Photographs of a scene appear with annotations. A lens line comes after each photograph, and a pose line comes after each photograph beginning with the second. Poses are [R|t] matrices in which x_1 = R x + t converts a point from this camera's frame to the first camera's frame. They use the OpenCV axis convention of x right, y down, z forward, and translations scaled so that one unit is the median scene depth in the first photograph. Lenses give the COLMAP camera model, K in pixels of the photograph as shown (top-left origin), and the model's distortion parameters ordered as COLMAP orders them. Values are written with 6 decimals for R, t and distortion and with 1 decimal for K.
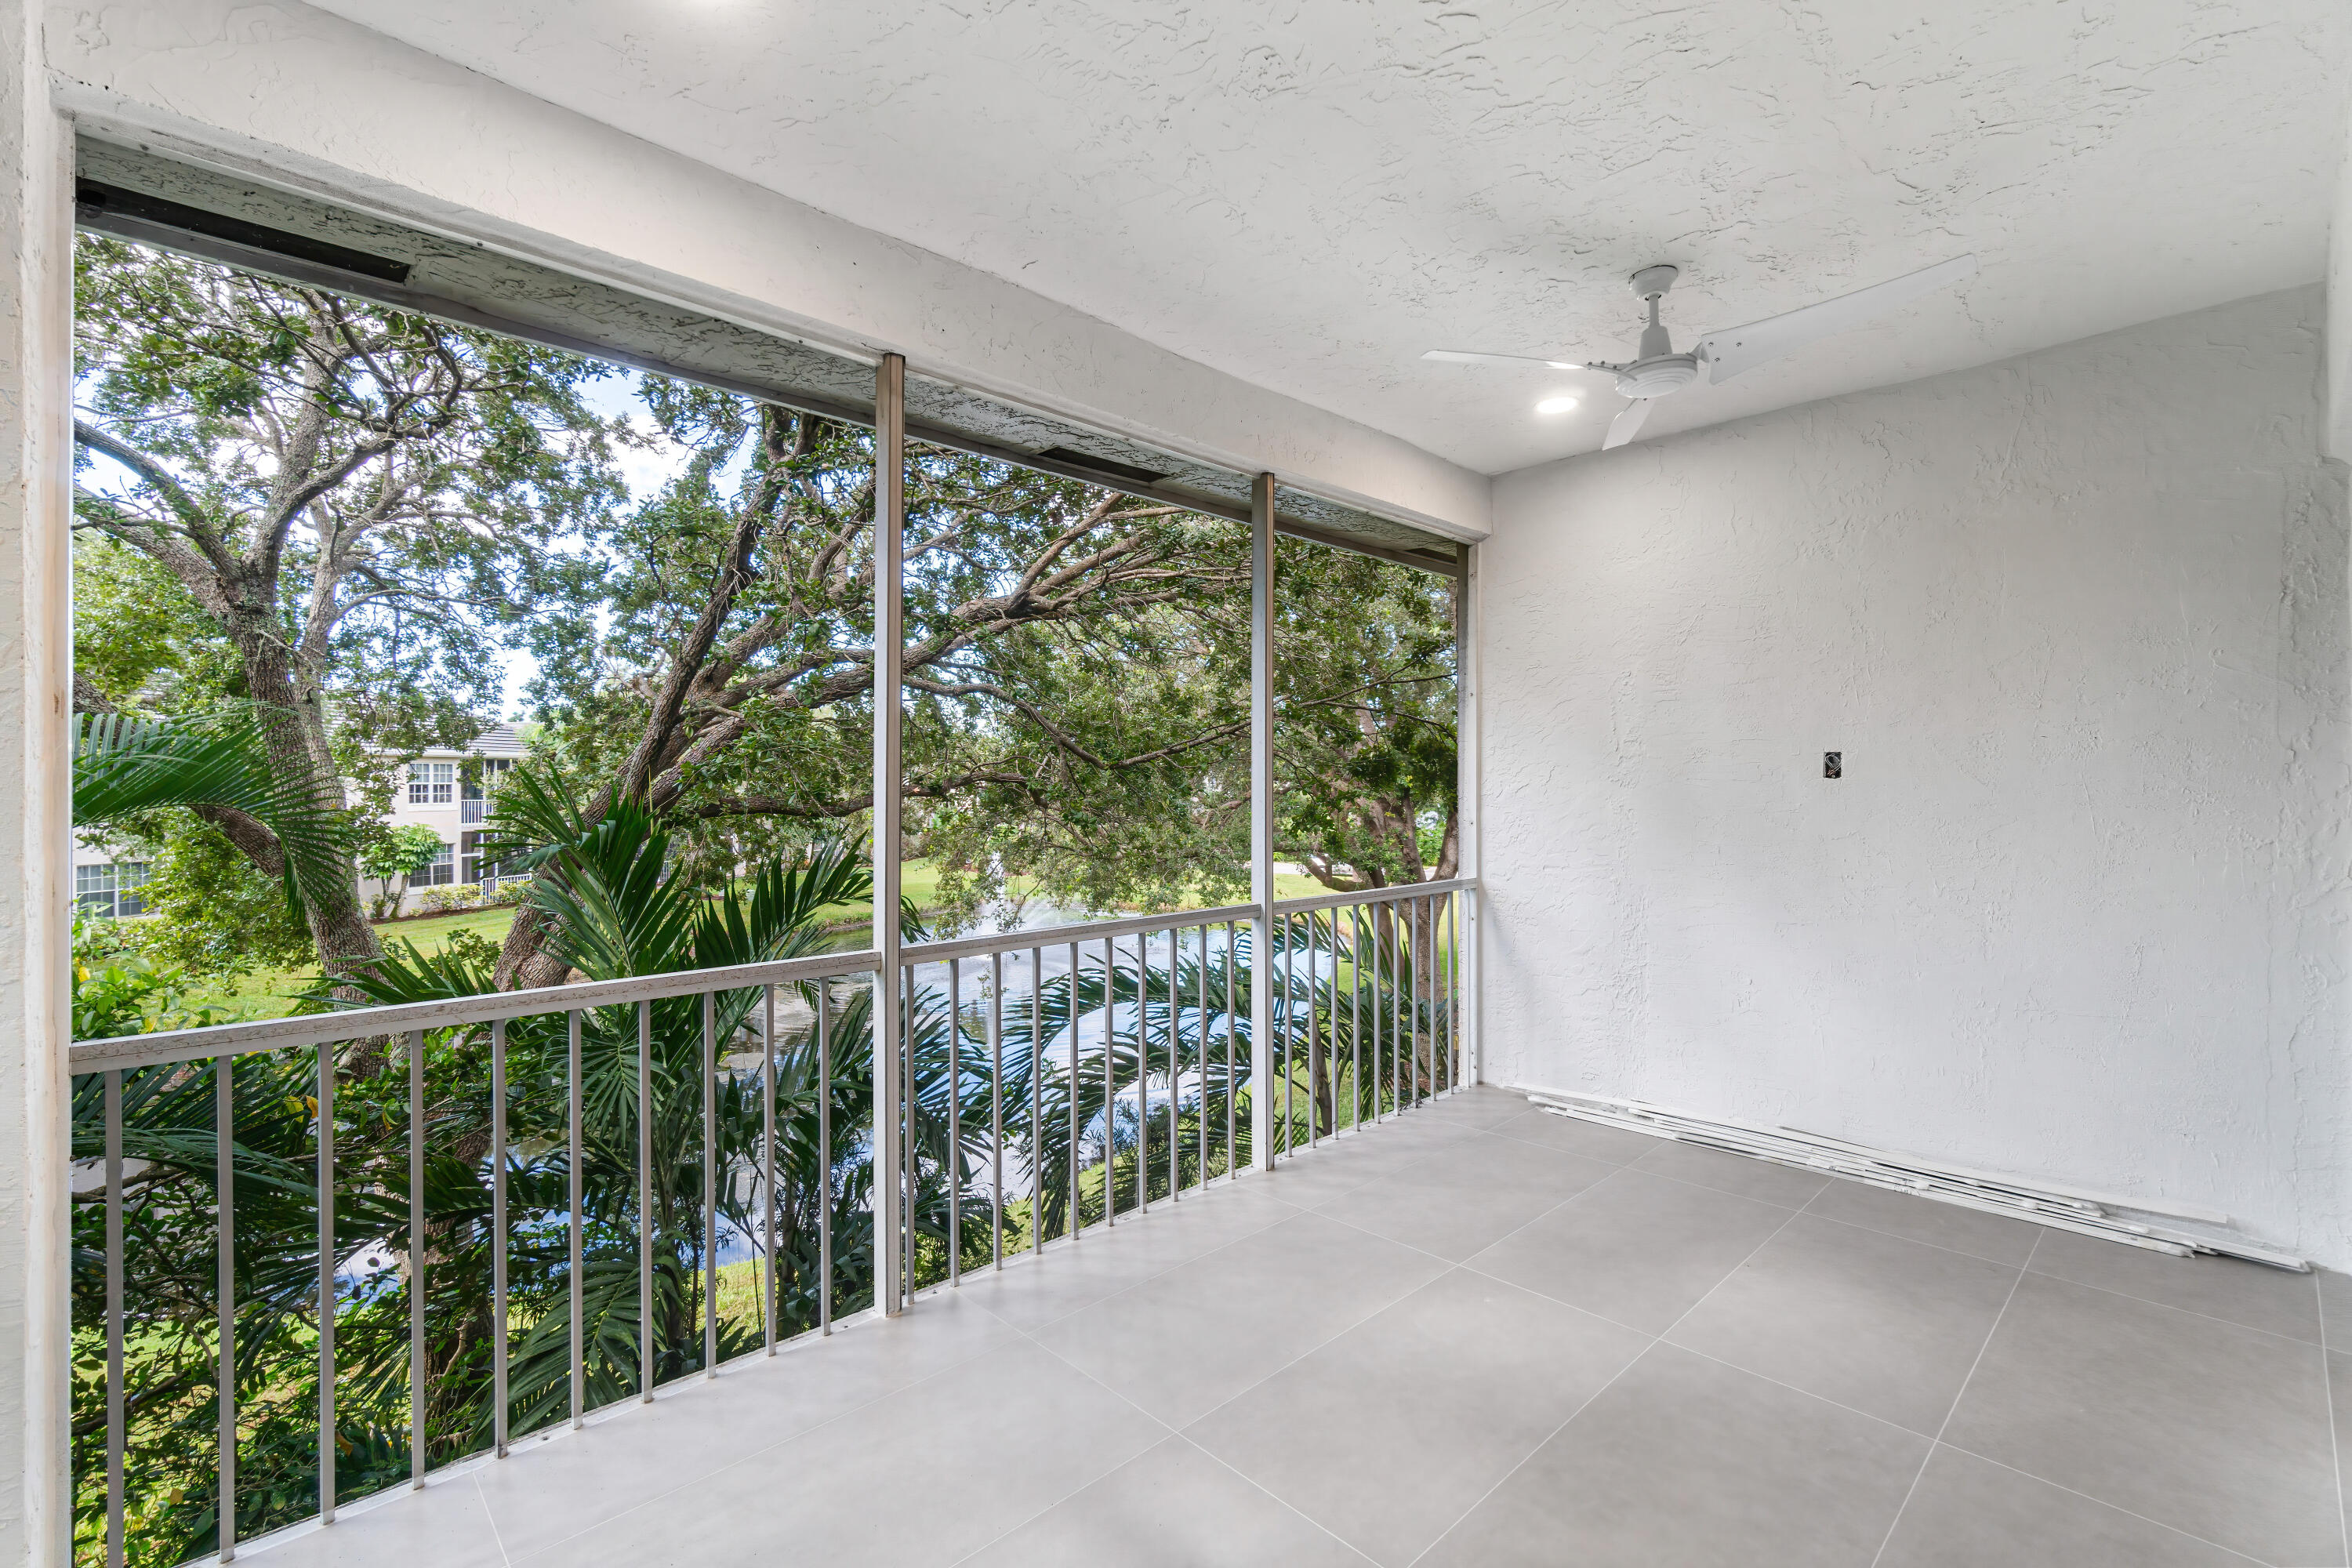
lens RADIAL K [[1017.0, 0, 1176.0], [0, 1017.0, 784.0], [0, 0, 1]] dist [0.000206, 0.000097]
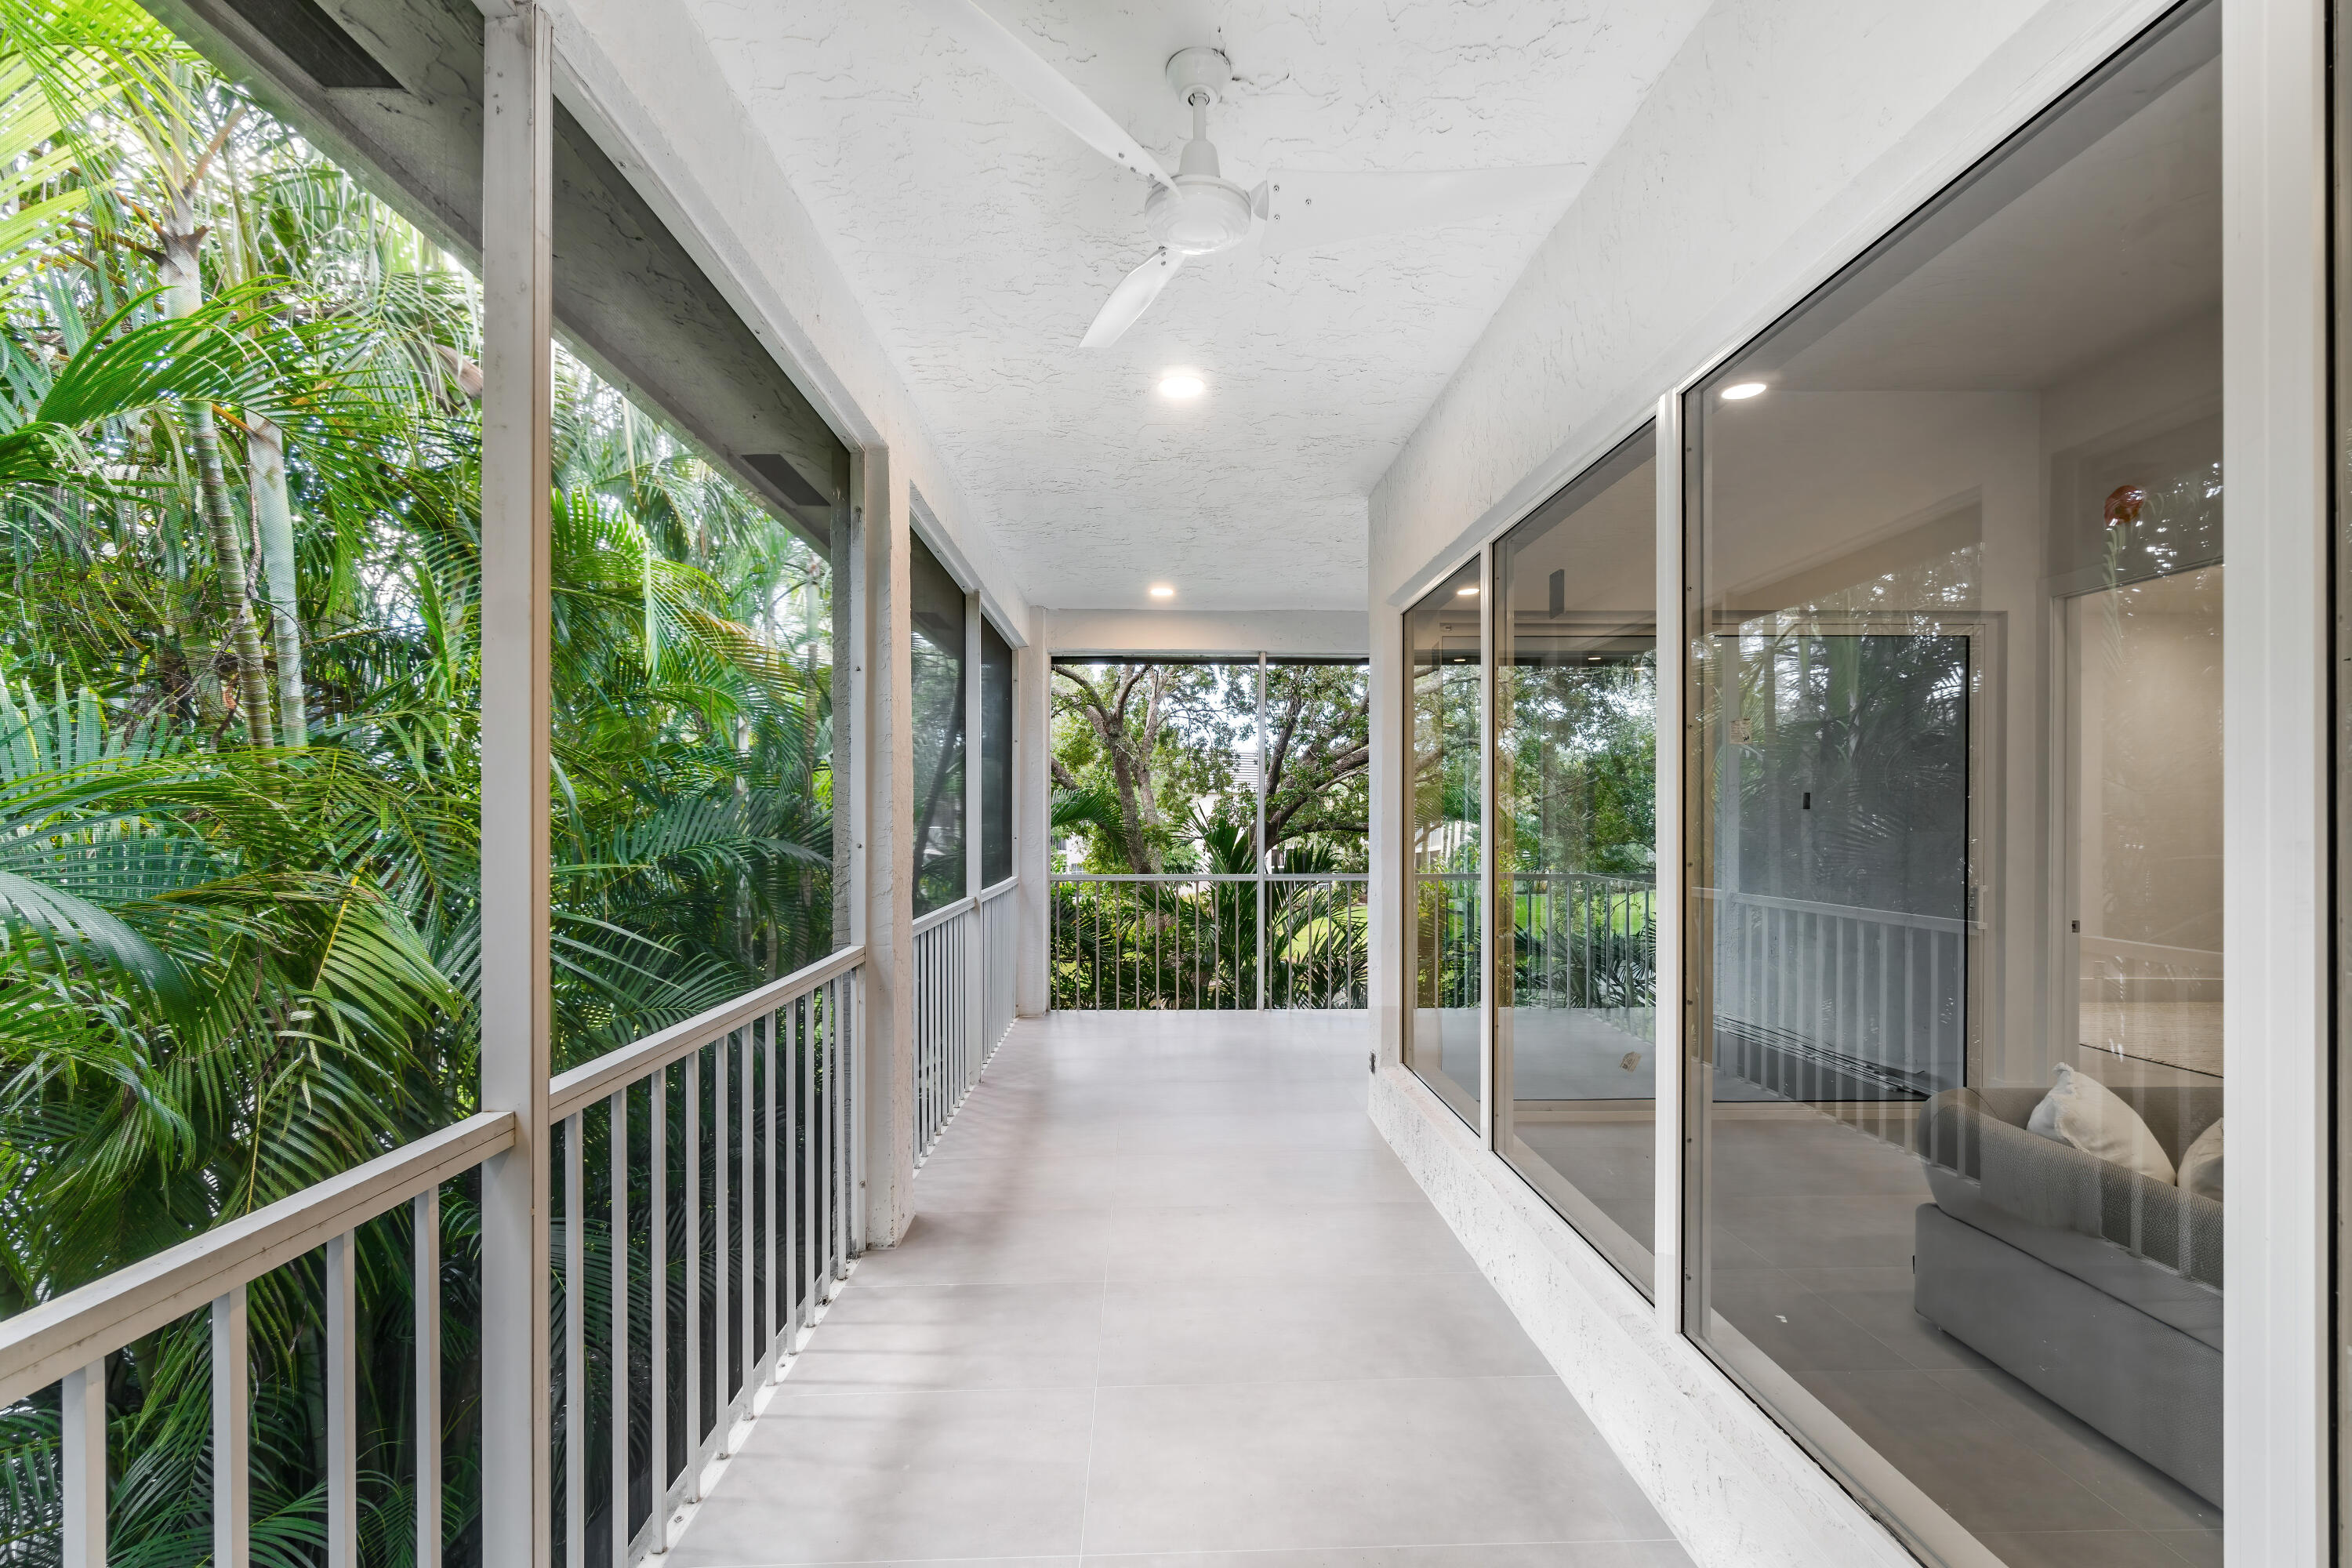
lens RADIAL K [[1053.8, 0, 1176.2], [0, 1053.8, 823.6], [0, 0, 1]] dist [0.007647, 0.000250]
pose [[0.745610, 0.008693, -0.666326, 0.737656], [-0.004990, 0.999960, 0.007462, 0.006545], [0.666364, -0.002238, 0.745623, -0.637768]]
